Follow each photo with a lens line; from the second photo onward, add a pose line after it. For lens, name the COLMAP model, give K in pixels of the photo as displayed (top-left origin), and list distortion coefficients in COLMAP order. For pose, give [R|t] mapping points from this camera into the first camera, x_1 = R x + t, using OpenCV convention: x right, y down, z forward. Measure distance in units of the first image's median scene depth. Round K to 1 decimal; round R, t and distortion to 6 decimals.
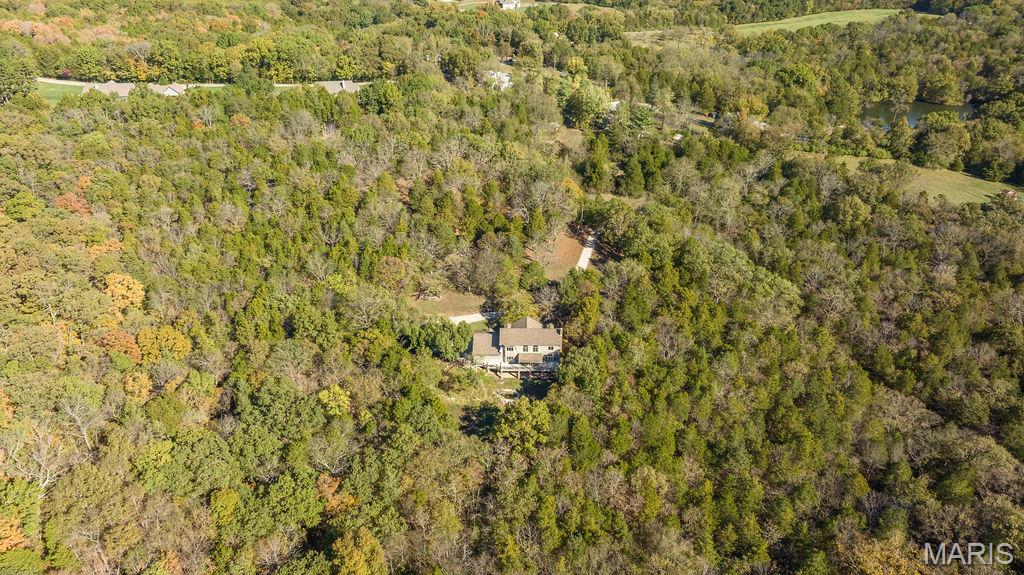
lens RADIAL K [[729.1, 0, 504.2], [0, 729.1, 294.3], [0, 0, 1]] dist [-0.040755, 0.059691]
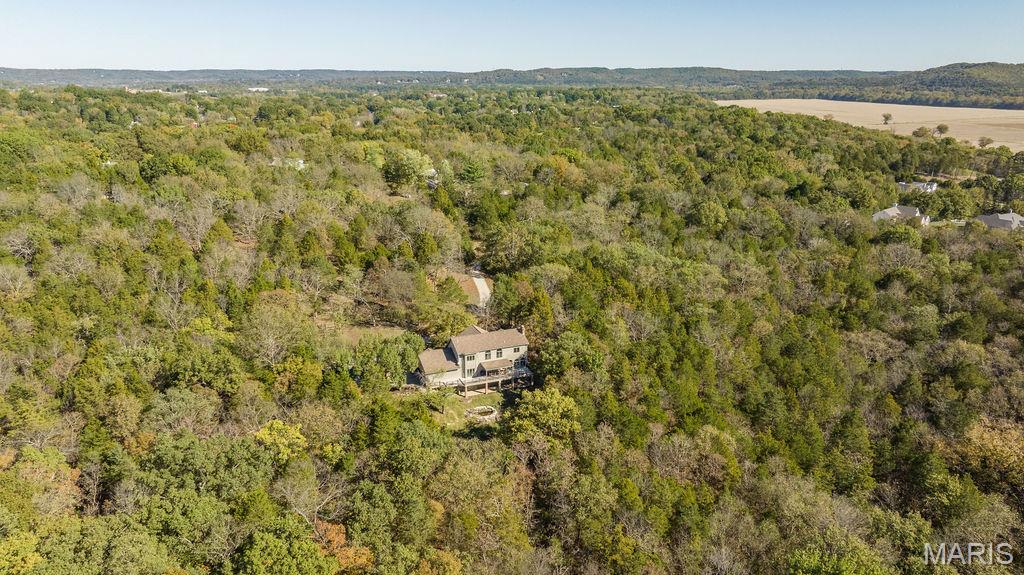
lens RADIAL K [[729.1, 0, 504.2], [0, 729.1, 294.3], [0, 0, 1]] dist [-0.040755, 0.059691]
pose [[0.913180, -0.112022, 0.391858, -0.263691], [0.200148, 0.960819, -0.191751, 0.168129], [-0.355024, 0.253533, 0.899822, 0.247228]]
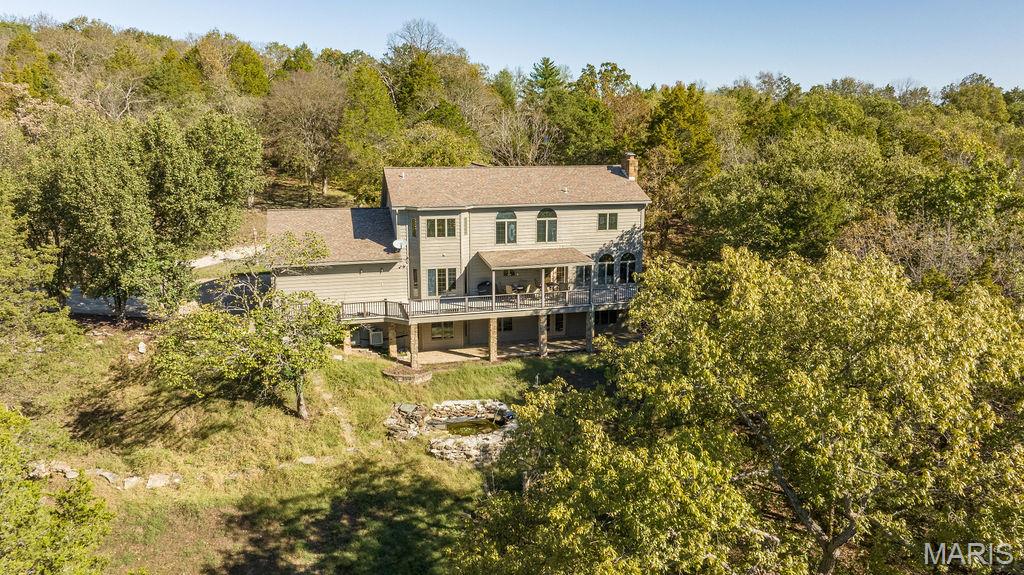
lens RADIAL K [[750.3, 0, 511.6], [0, 750.3, 309.5], [0, 0, 1]] dist [-0.004387, -0.000010]
pose [[0.953405, -0.057255, 0.296210, -0.041139], [0.135449, 0.958545, -0.250688, 0.158987], [-0.269577, 0.279129, 0.921637, 0.785525]]
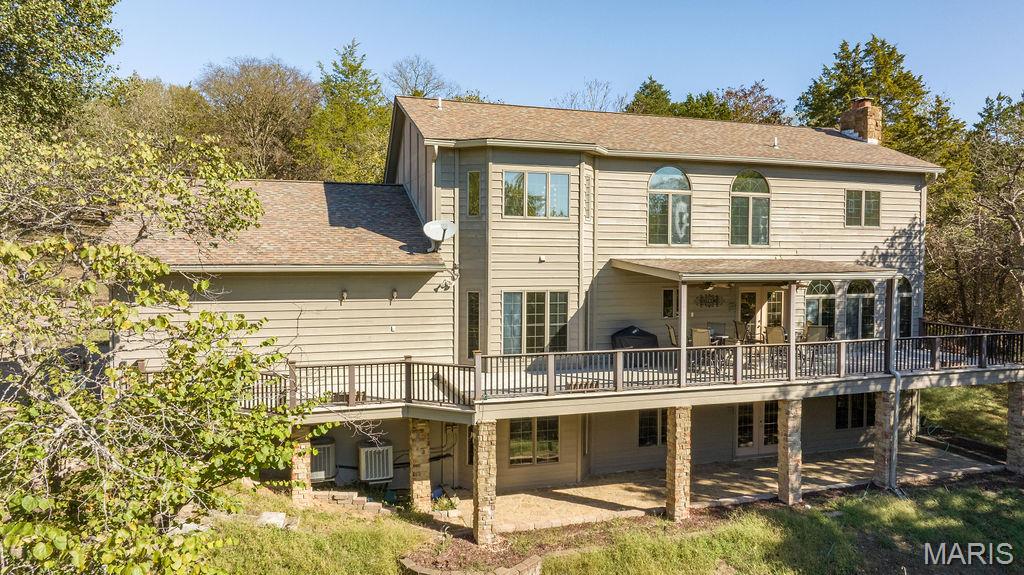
lens RADIAL K [[729.1, 0, 504.2], [0, 729.1, 294.3], [0, 0, 1]] dist [-0.040755, 0.059691]
pose [[0.939735, -0.000553, 0.341904, -0.028621], [0.155360, 0.891490, -0.425569, 0.125712], [-0.304568, 0.453040, 0.837850, 0.923703]]
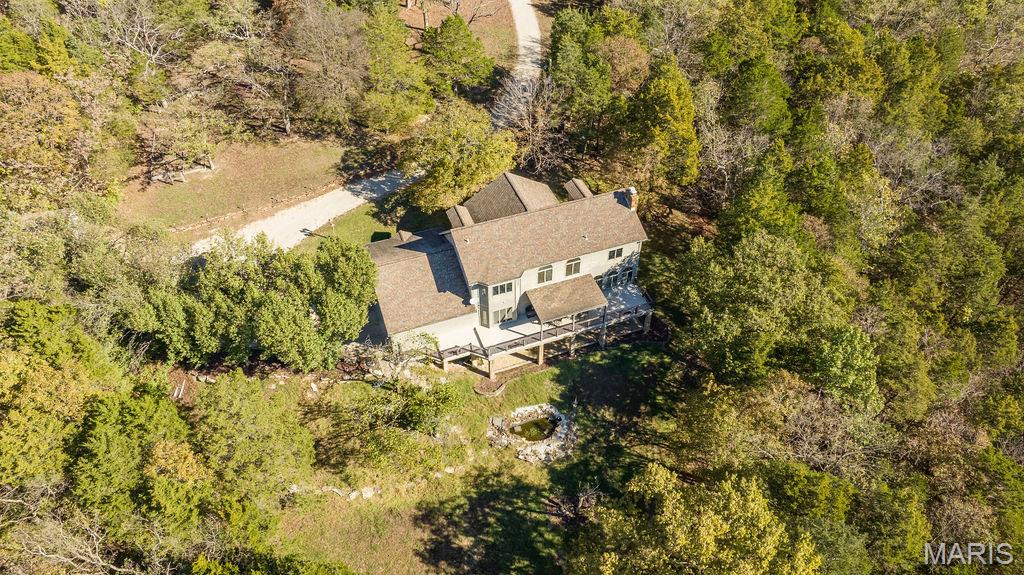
lens RADIAL K [[699.9, 0, 512.0], [0, 699.9, 287.5], [0, 0, 1]] dist [-0.024486, 0.028783]
pose [[0.923312, -0.266532, 0.276505, -0.072320], [0.187449, 0.941144, 0.281265, -0.010347], [-0.335197, -0.207865, 0.918931, 0.715302]]
